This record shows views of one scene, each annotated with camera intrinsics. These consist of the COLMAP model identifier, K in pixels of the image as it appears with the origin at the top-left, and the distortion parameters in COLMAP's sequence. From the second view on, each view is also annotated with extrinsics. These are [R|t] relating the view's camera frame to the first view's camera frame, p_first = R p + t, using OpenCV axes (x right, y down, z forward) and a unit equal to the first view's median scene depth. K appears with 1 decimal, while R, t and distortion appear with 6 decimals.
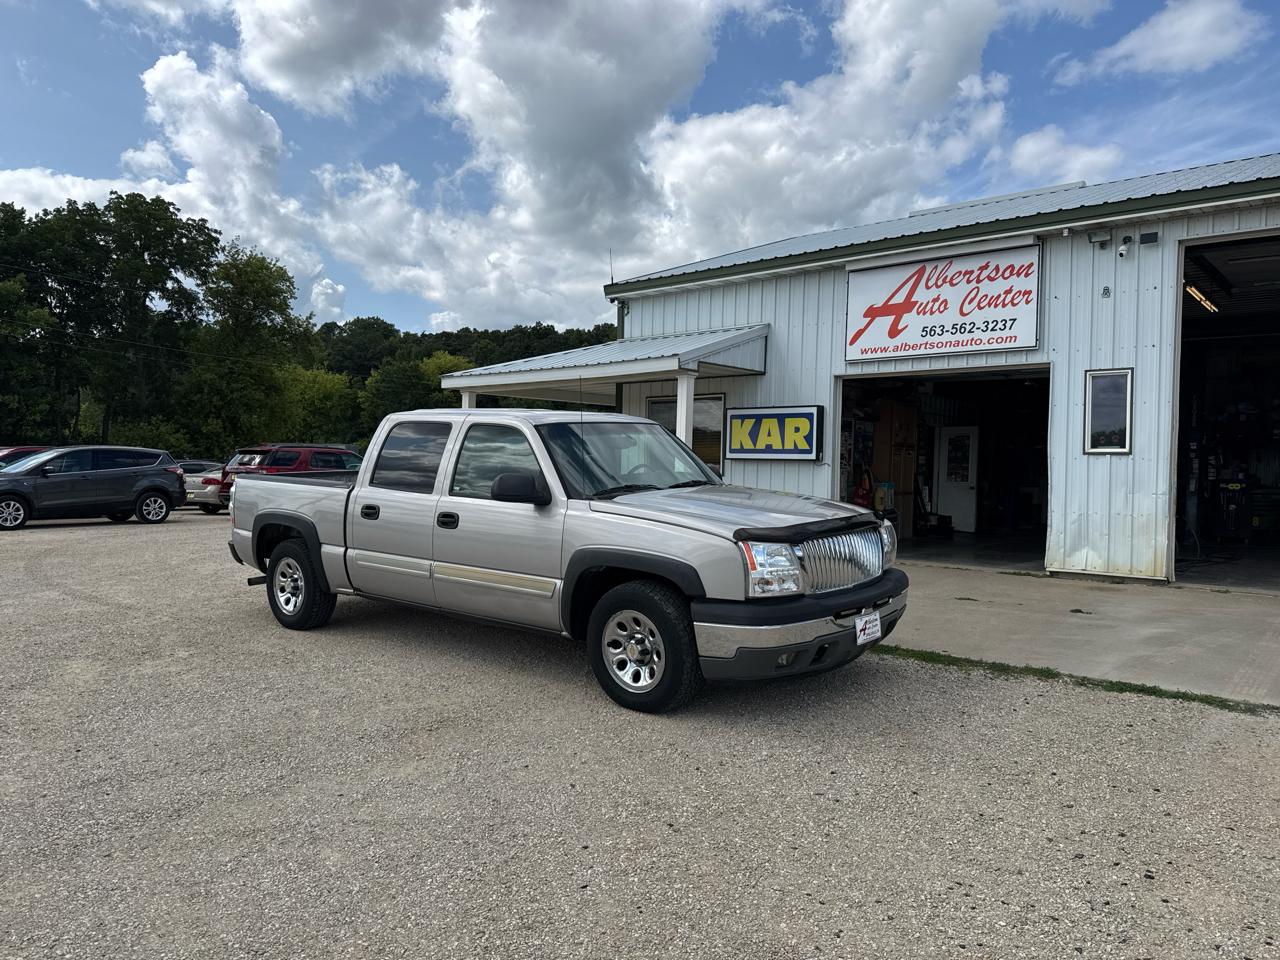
lens RADIAL K [[907.1, 0, 651.5], [0, 907.1, 485.1], [0, 0, 1]] dist [-0.004660, -0.004956]
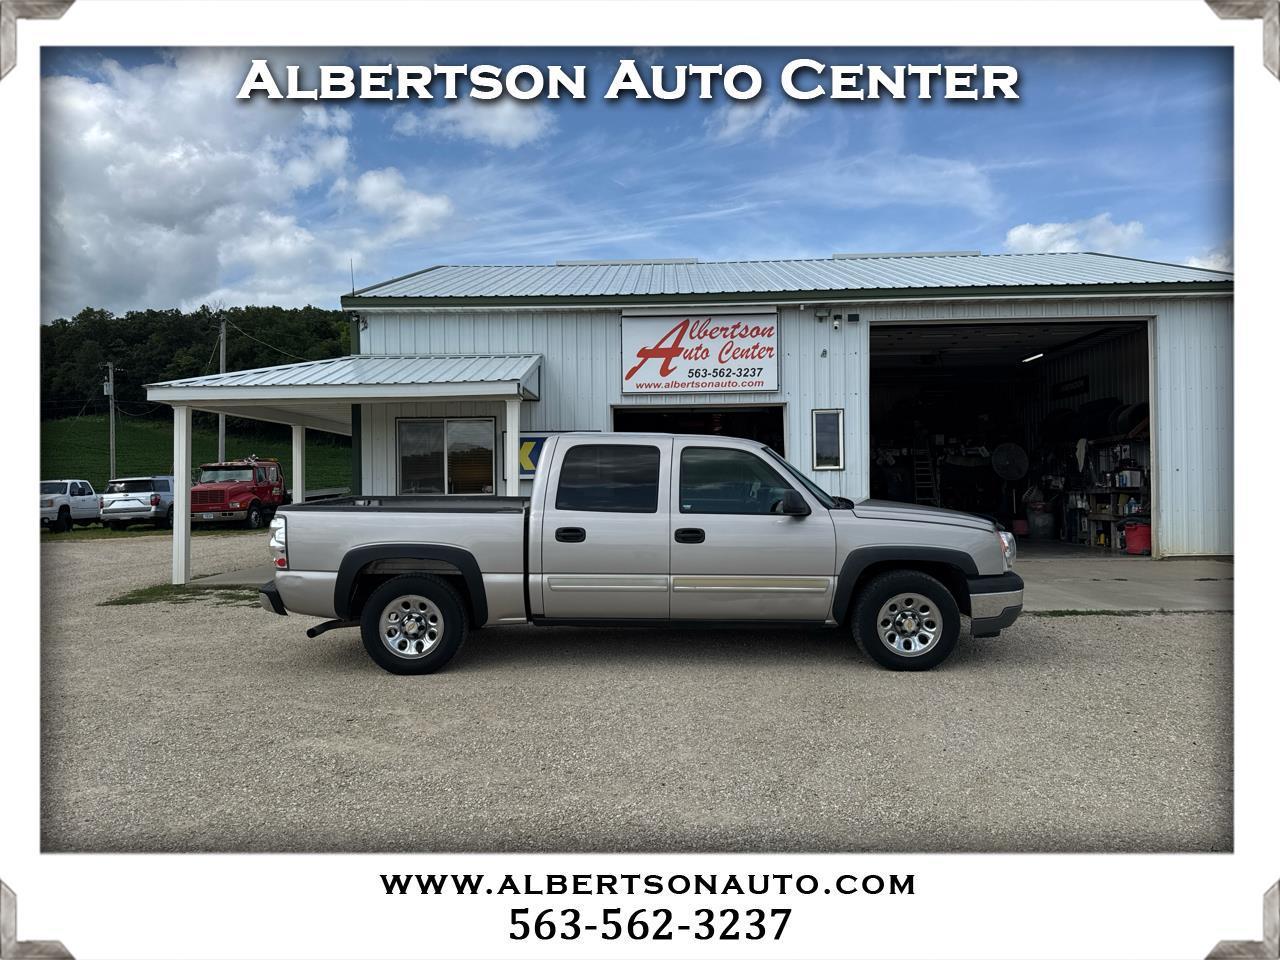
lens RADIAL K [[903.4, 0, 611.4], [0, 903.4, 483.5], [0, 0, 1]] dist [0.052079, -0.086859]
pose [[0.765180, -0.019487, 0.643521, -0.502740], [0.035013, 0.999322, -0.011371, -0.008009], [-0.642864, 0.031232, 0.765344, 0.117104]]
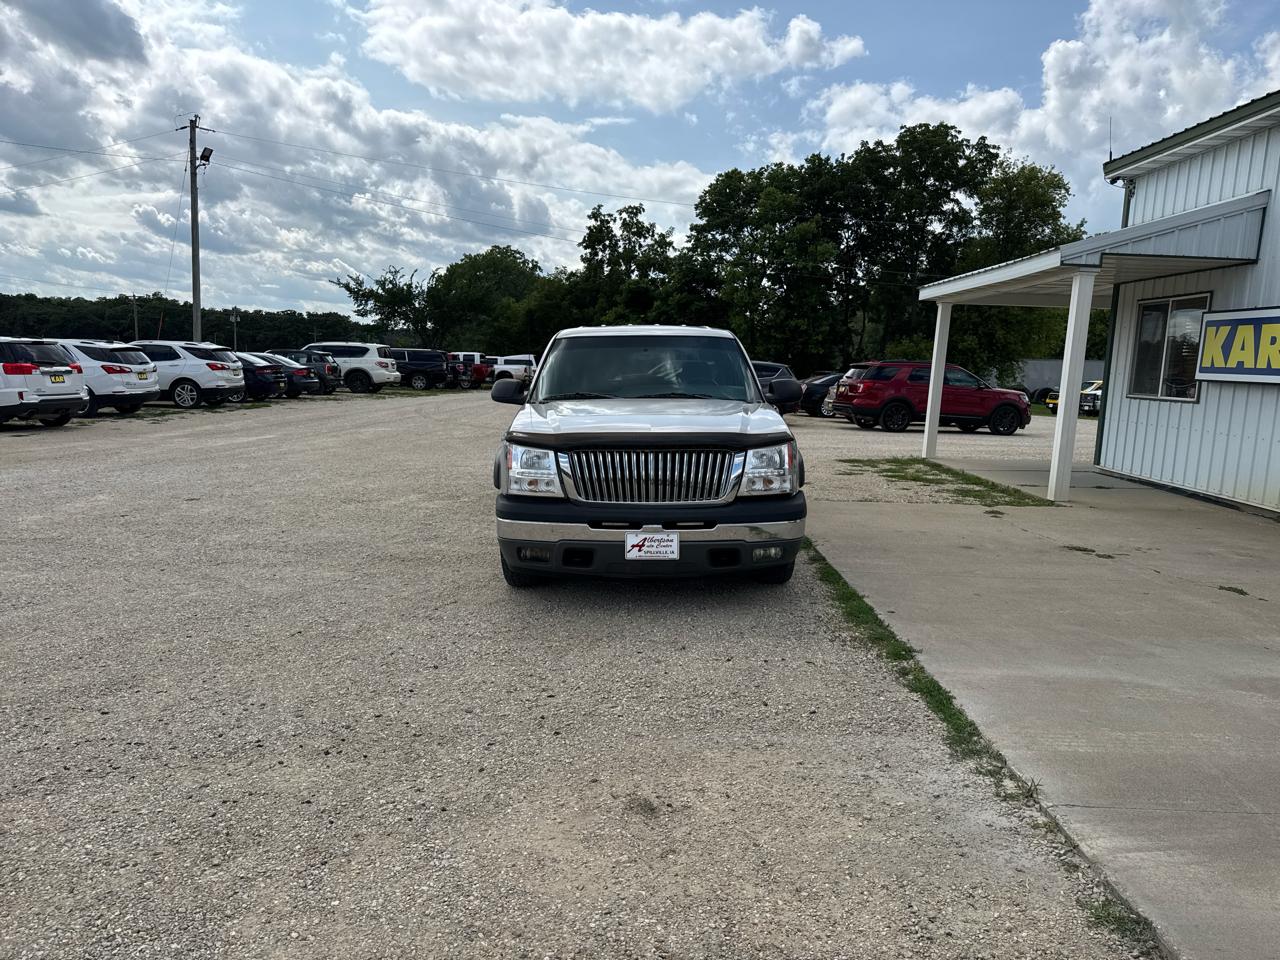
lens RADIAL K [[903.4, 0, 611.4], [0, 903.4, 483.5], [0, 0, 1]] dist [0.052079, -0.086859]
pose [[0.624417, 0.113921, -0.772739, 0.378052], [-0.046988, 0.992994, 0.108422, -0.003241], [0.779676, -0.031391, 0.625396, 0.155192]]
